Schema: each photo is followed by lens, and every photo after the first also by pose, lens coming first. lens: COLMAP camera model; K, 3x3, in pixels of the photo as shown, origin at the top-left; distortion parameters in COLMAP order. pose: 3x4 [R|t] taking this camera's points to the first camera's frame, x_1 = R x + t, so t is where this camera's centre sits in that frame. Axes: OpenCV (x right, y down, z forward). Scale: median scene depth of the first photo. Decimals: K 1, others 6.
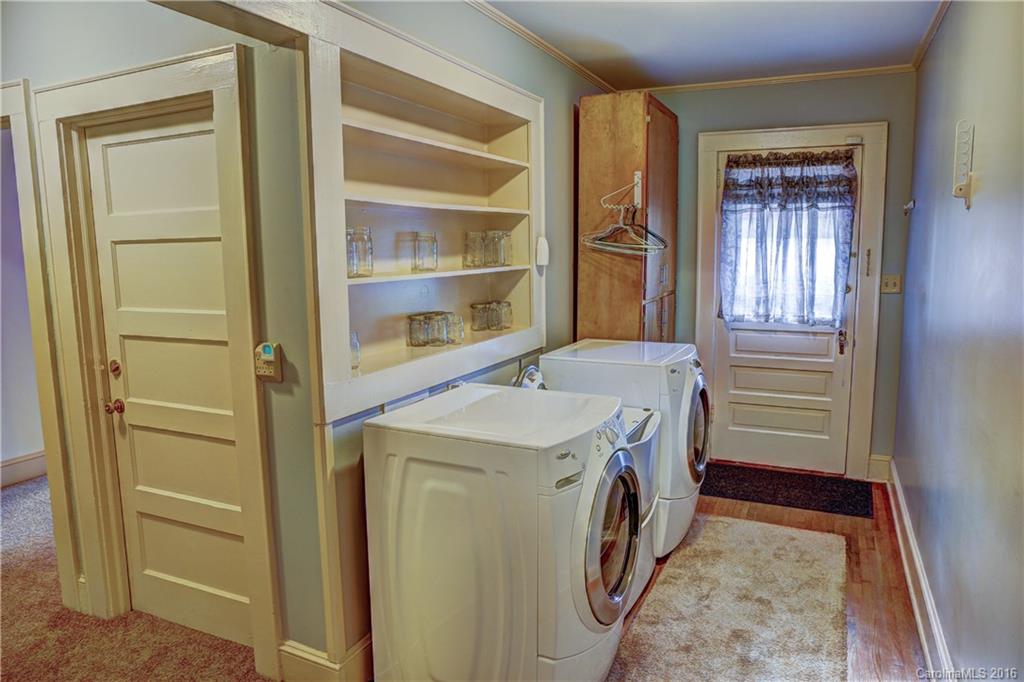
lens RADIAL K [[687.6, 0, 516.2], [0, 687.6, 343.2], [0, 0, 1]] dist [-0.060567, 0.013201]
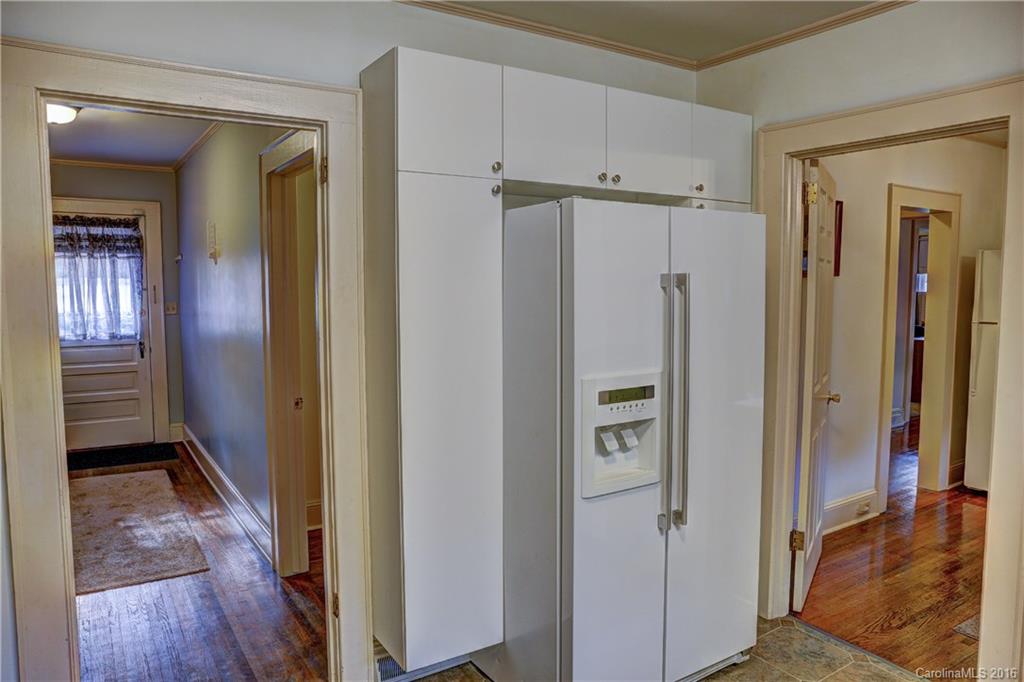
lens RADIAL K [[687.6, 0, 516.8], [0, 687.6, 337.5], [0, 0, 1]] dist [-0.060567, 0.013201]
pose [[0.530386, -0.059371, 0.845675, -0.316838], [0.111736, 0.993738, -0.000312, 0.063641], [-0.840361, 0.094658, 0.533698, -0.447699]]
